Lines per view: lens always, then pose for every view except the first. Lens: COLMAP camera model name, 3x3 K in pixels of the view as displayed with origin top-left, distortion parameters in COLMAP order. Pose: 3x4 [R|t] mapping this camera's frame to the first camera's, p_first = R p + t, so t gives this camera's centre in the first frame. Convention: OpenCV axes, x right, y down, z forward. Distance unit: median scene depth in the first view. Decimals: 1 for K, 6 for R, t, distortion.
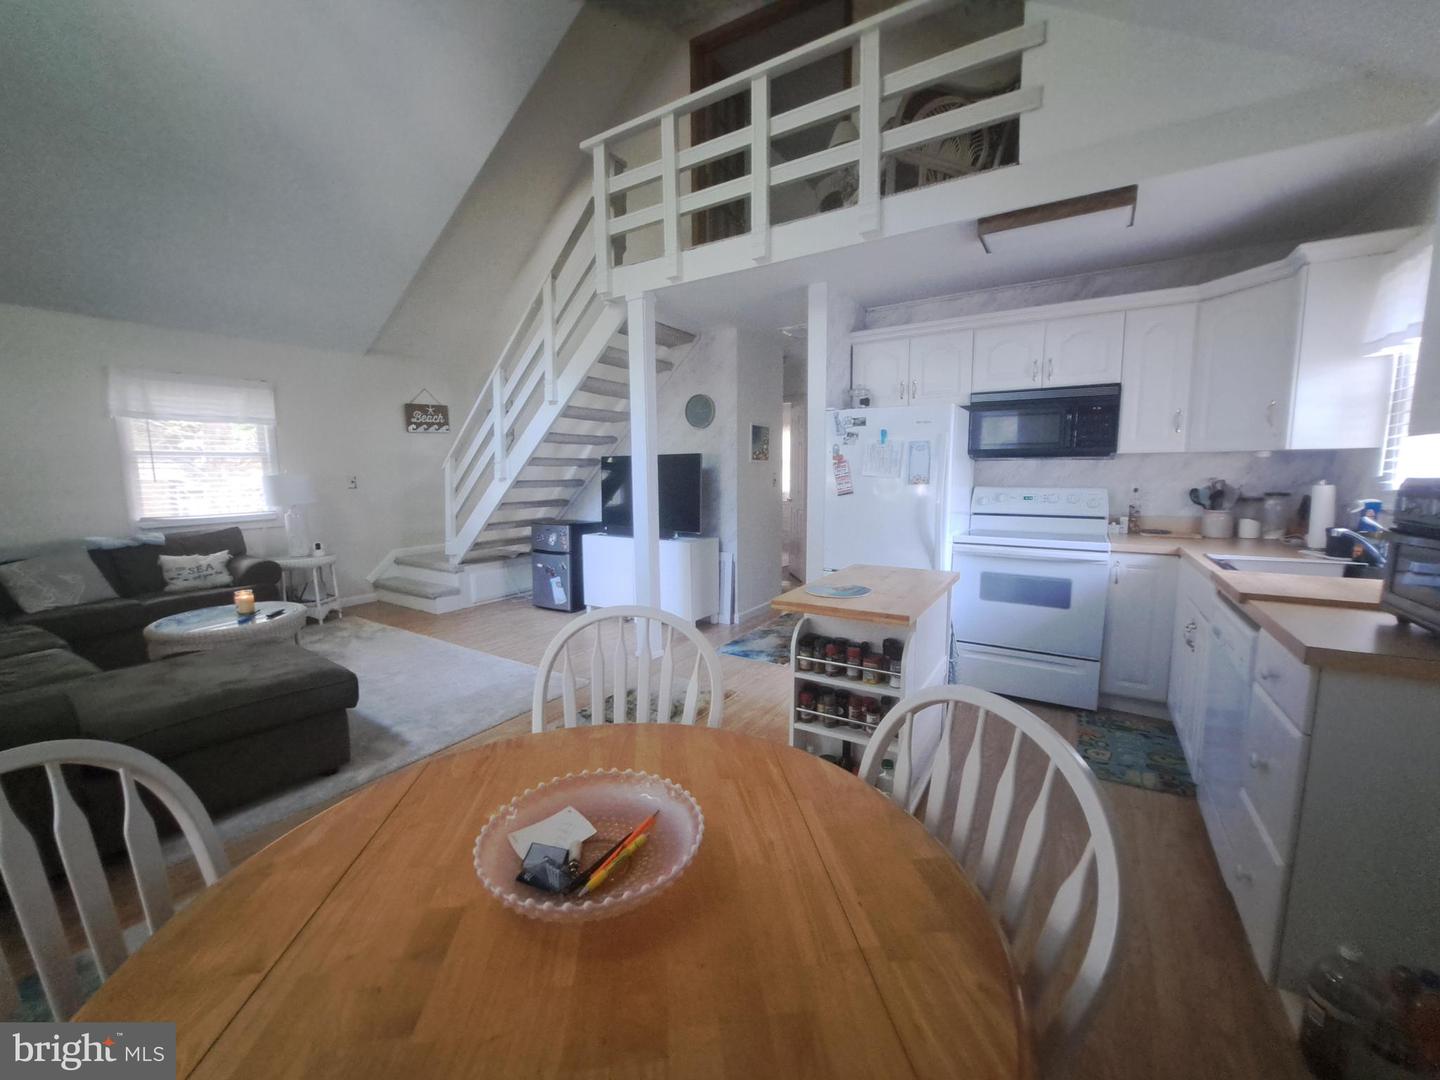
lens RADIAL K [[569.3, 0, 724.7], [0, 569.3, 543.8], [0, 0, 1]] dist [-0.021855, 0.001748]
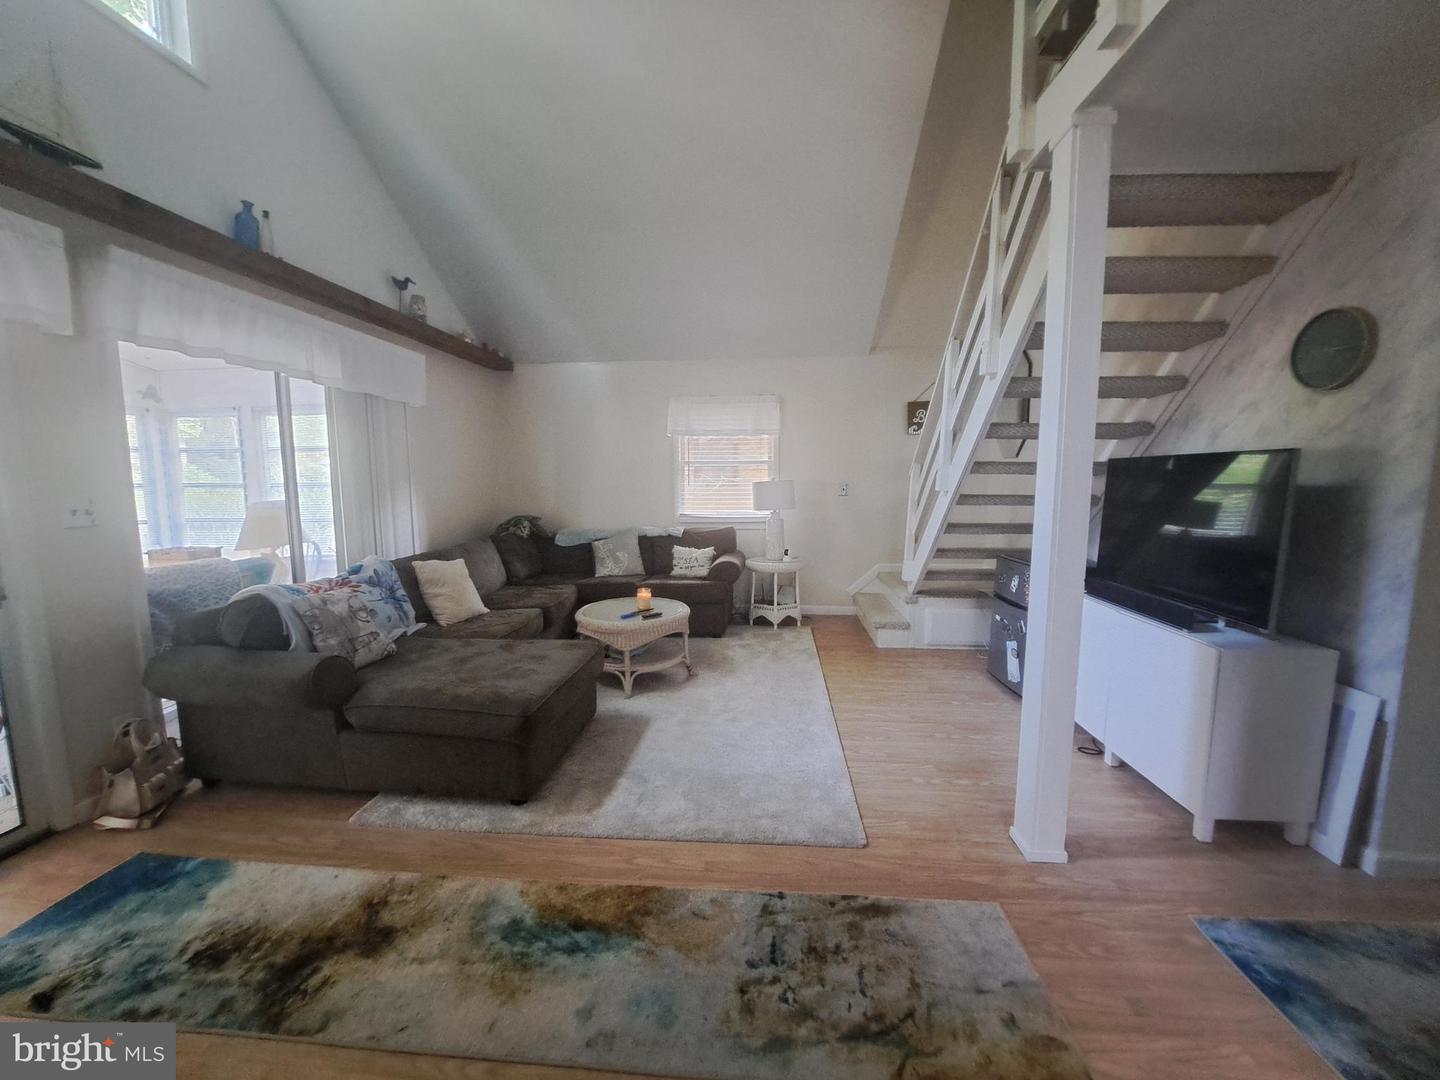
lens RADIAL K [[569.3, 0, 721.9], [0, 569.3, 542.5], [0, 0, 1]] dist [-0.021855, 0.001748]
pose [[0.464829, 0.105979, -0.879035, 0.146902], [-0.112477, 0.991835, 0.060101, -0.071782], [0.878227, 0.070935, 0.472954, 0.478538]]
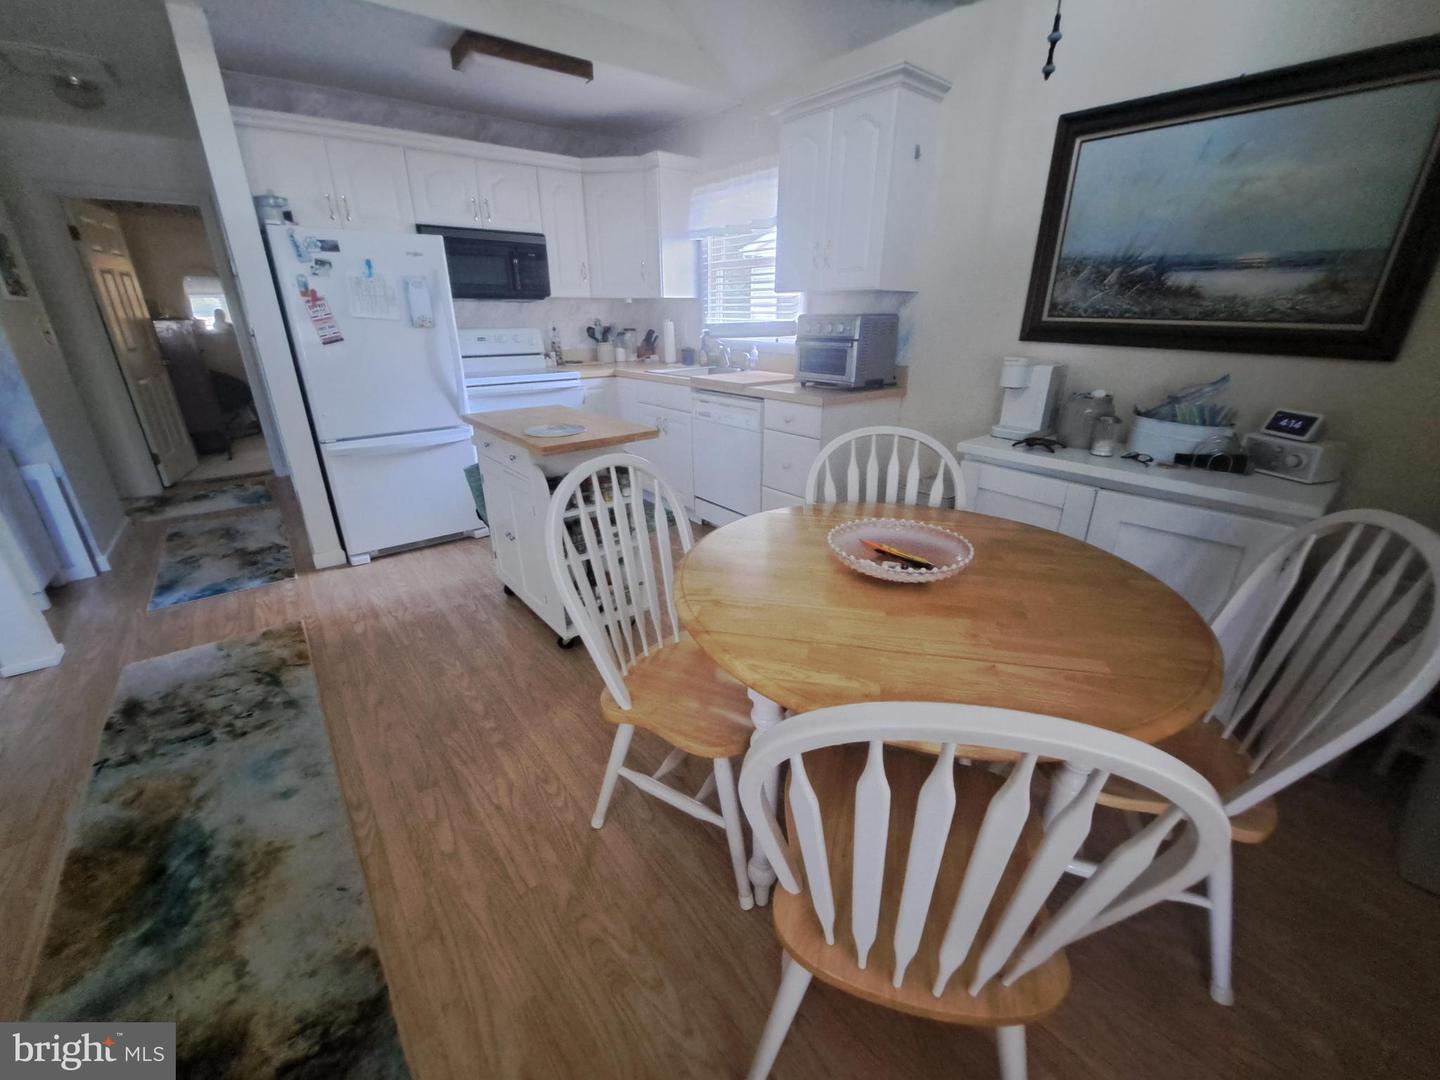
lens RADIAL K [[569.3, 0, 716.8], [0, 569.3, 538.1], [0, 0, 1]] dist [-0.021855, 0.001748]
pose [[0.329271, -0.339017, 0.881276, -0.336353], [0.114619, 0.940771, 0.319079, -0.015210], [-0.937253, -0.004052, 0.348627, 0.178491]]
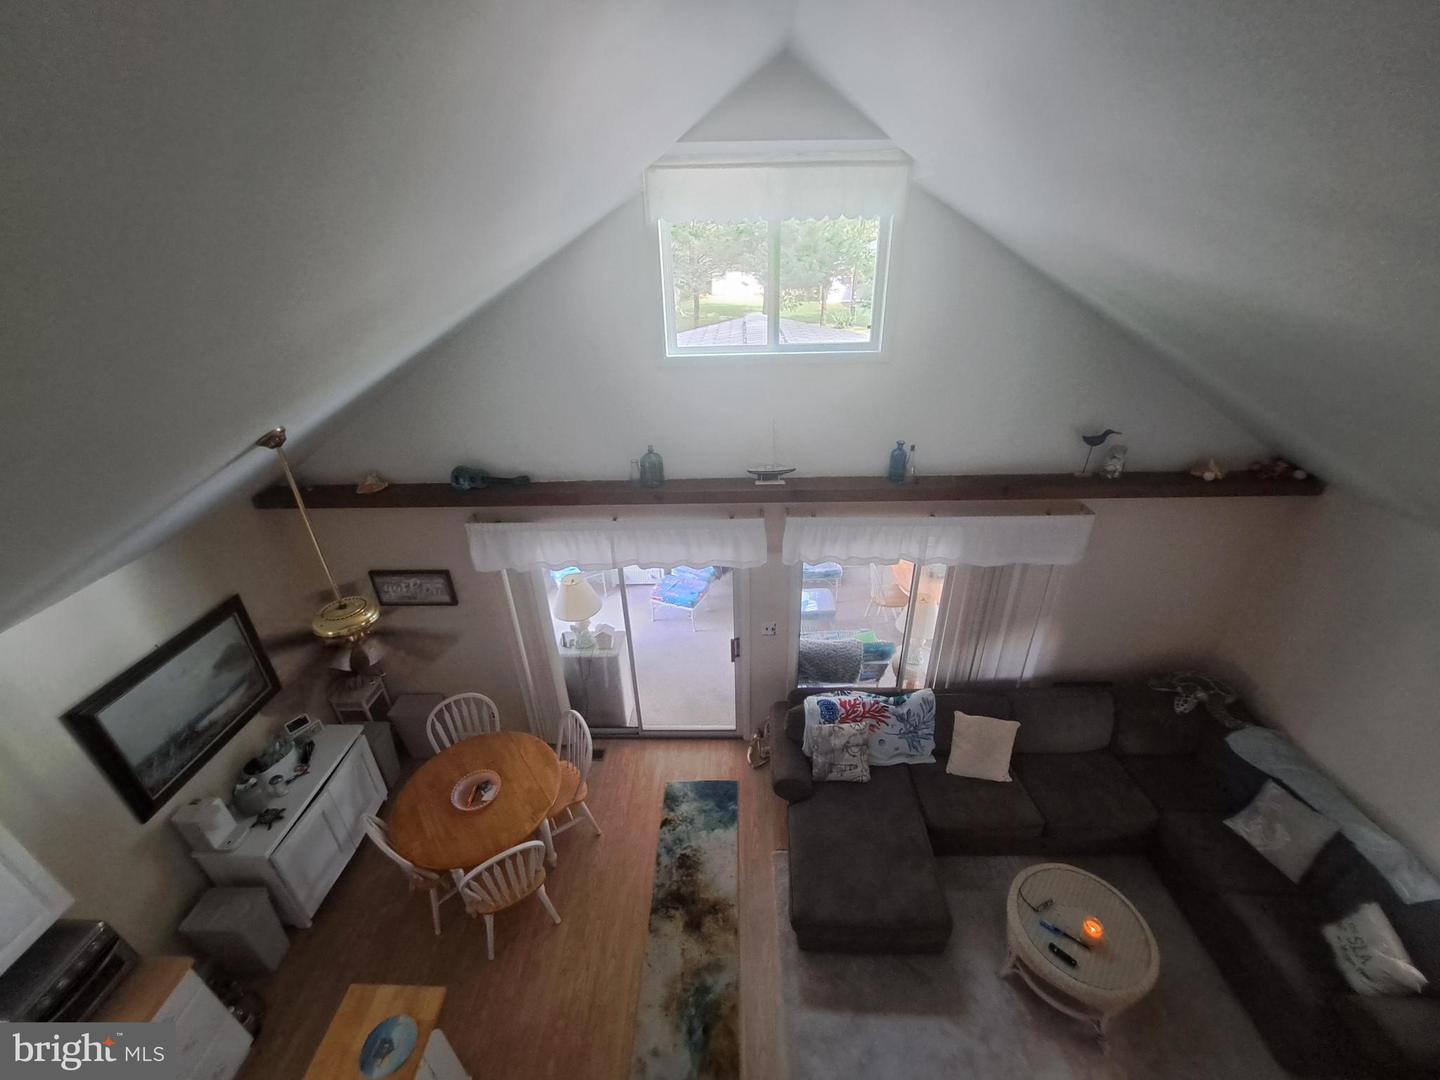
lens RADIAL K [[569.3, 0, 717.4], [0, 569.3, 544.2], [0, 0, 1]] dist [-0.021855, 0.001748]
pose [[-0.858787, 0.271088, -0.434738, -0.087917], [-0.027831, 0.822608, 0.567928, -0.729171], [0.511577, 0.499828, -0.698900, 0.806582]]
